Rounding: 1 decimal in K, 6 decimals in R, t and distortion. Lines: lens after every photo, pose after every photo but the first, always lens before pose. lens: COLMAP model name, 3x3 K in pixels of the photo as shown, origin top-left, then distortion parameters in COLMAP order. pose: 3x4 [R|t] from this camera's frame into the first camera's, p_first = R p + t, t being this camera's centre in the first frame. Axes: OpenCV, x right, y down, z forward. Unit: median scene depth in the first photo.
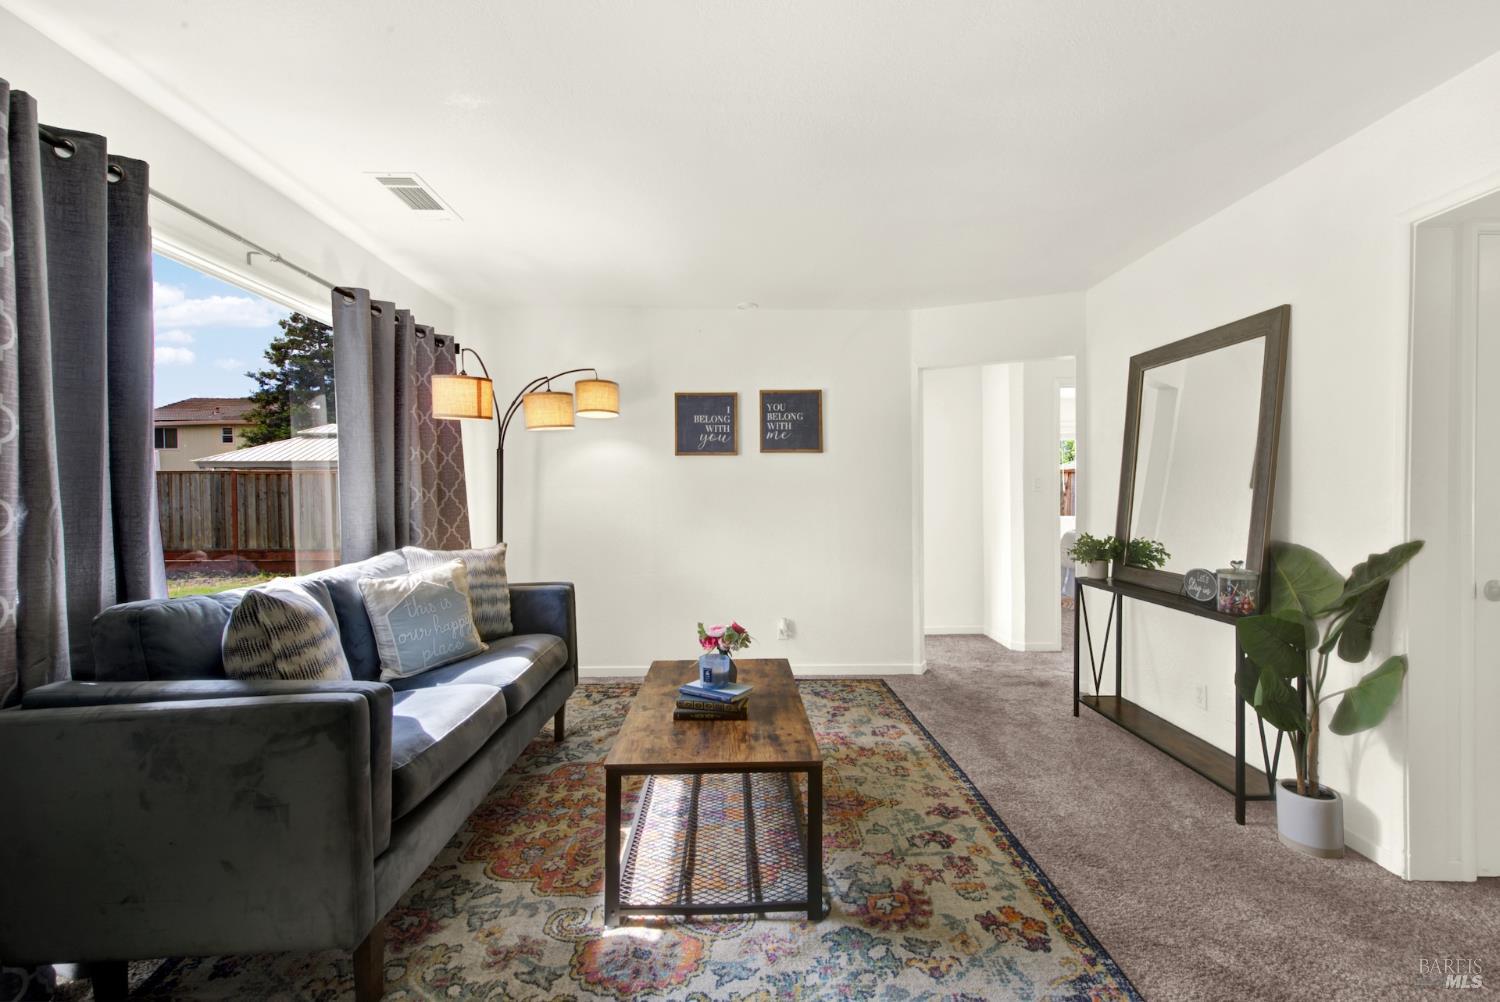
lens RADIAL K [[609.8, 0, 755.4], [0, 609.8, 501.4], [0, 0, 1]] dist [0.002069, -0.001051]
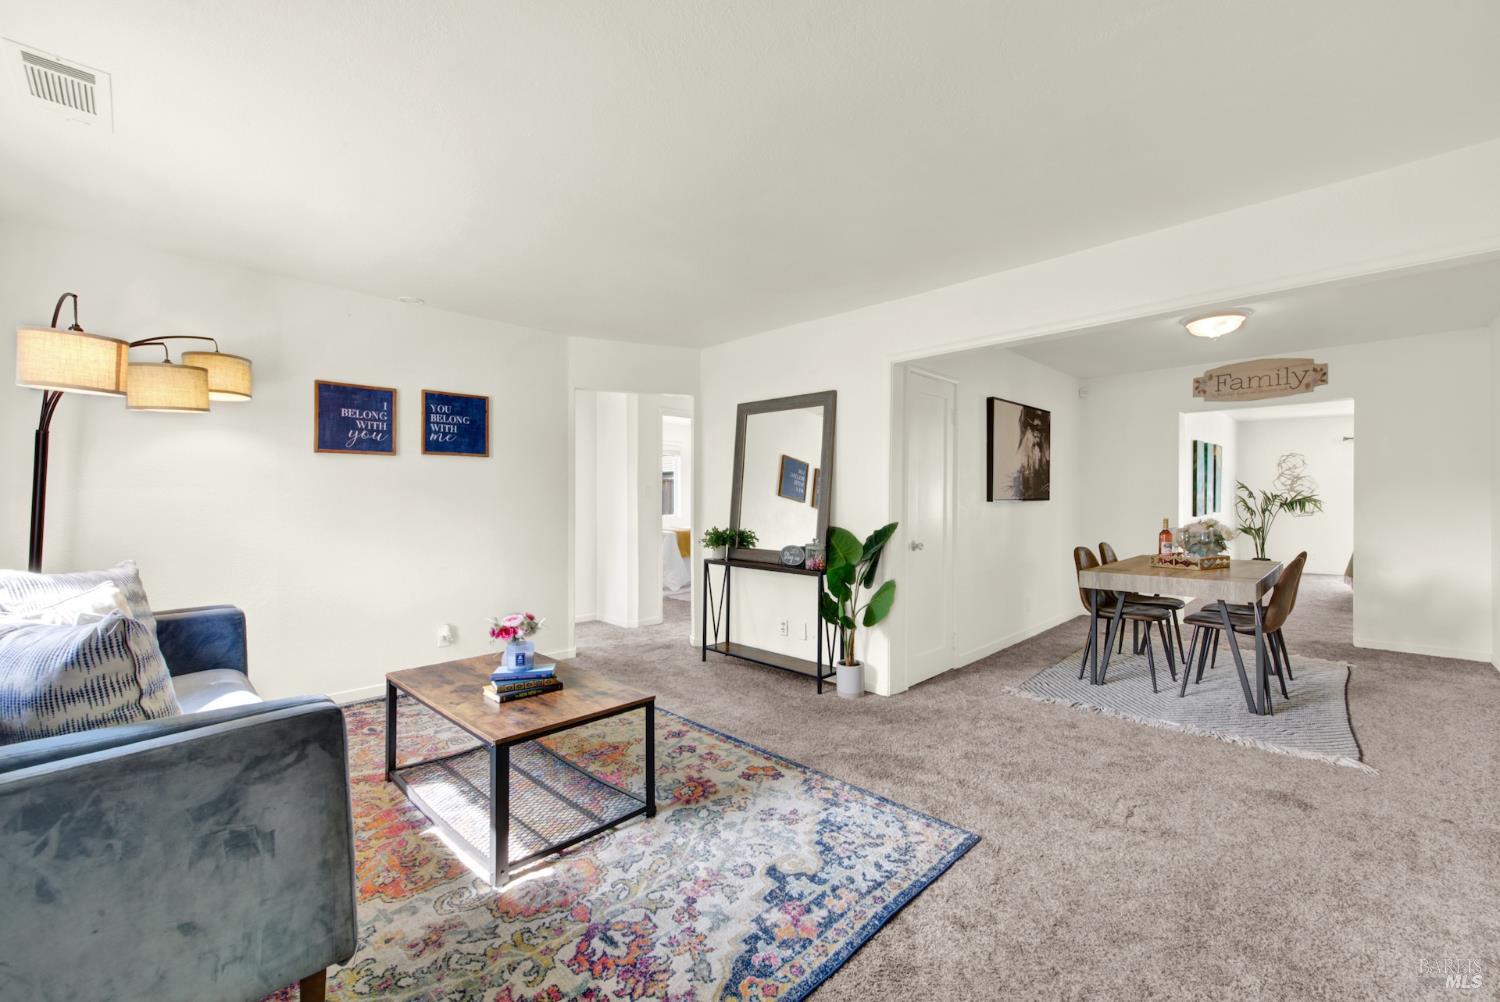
lens RADIAL K [[615.6, 0, 751.9], [0, 615.6, 494.9], [0, 0, 1]] dist [-0.009275, -0.000539]
pose [[0.716728, 0.008729, 0.697298, -0.550741], [0.005328, 0.999824, -0.017992, 0.008017], [-0.697333, 0.016610, 0.716555, -0.100219]]
